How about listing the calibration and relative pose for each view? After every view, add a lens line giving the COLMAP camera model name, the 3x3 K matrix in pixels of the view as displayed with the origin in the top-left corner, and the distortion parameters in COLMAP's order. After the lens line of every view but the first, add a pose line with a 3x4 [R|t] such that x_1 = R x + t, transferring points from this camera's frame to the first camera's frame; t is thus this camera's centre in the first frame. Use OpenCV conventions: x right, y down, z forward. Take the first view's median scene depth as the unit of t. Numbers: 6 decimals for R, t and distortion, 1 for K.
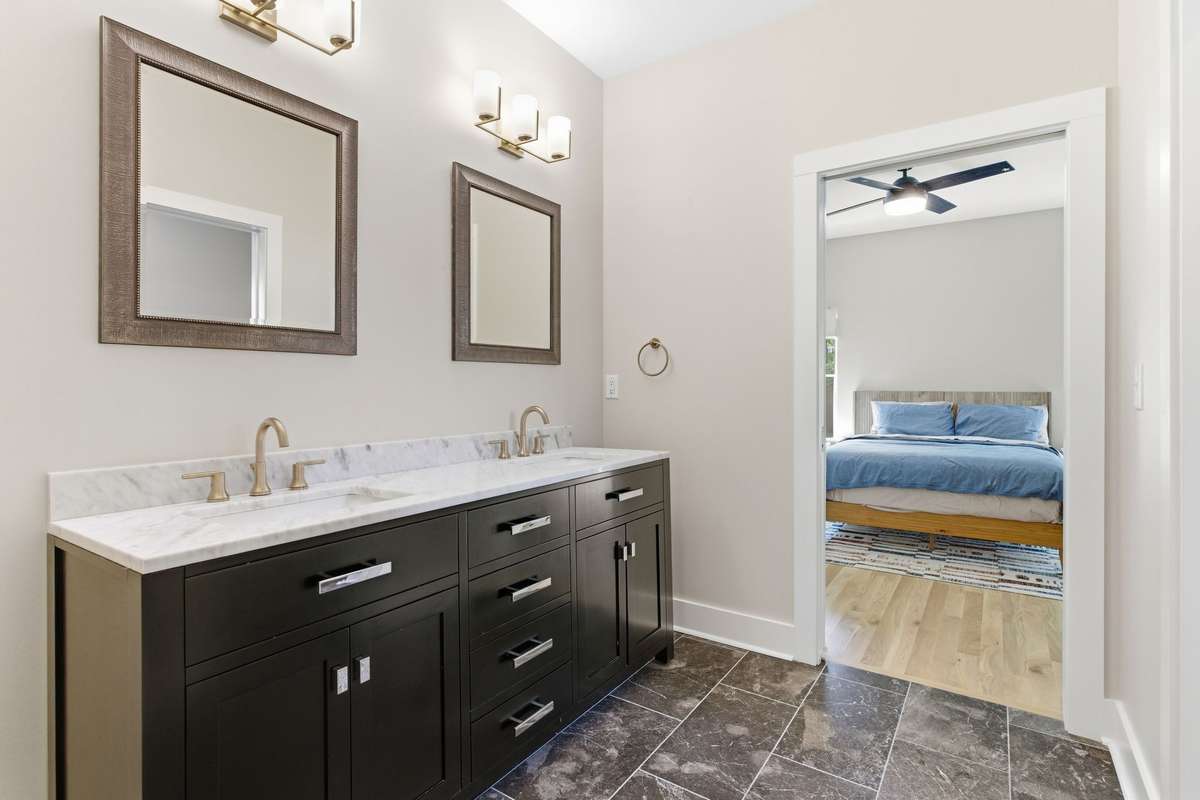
lens RADIAL K [[573.8, 0, 599.1], [0, 573.8, 392.4], [0, 0, 1]] dist [0.004139, 0.000583]
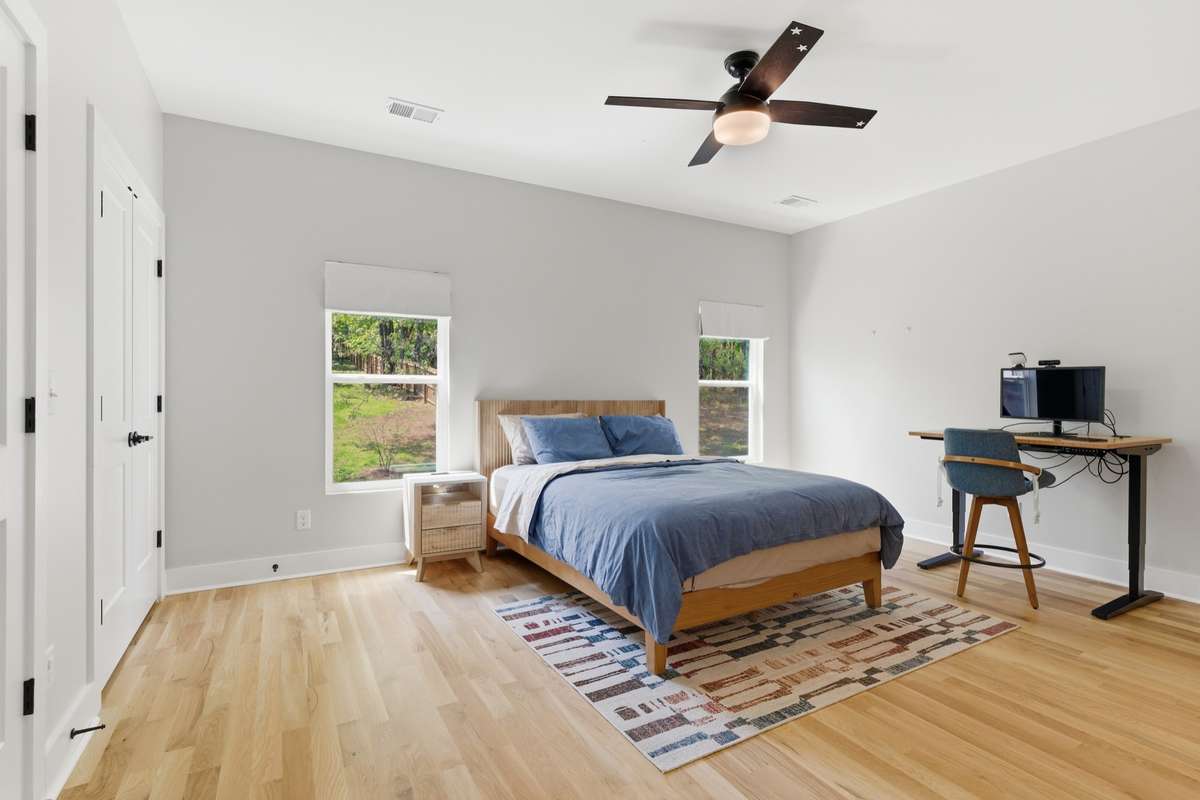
lens RADIAL K [[573.8, 0, 601.9], [0, 573.8, 398.6], [0, 0, 1]] dist [0.004139, 0.000583]
pose [[0.444921, -0.000519, 0.895570, -0.155598], [0.007838, 0.999964, -0.003315, -0.002024], [-0.895535, 0.008495, 0.444909, 0.924121]]
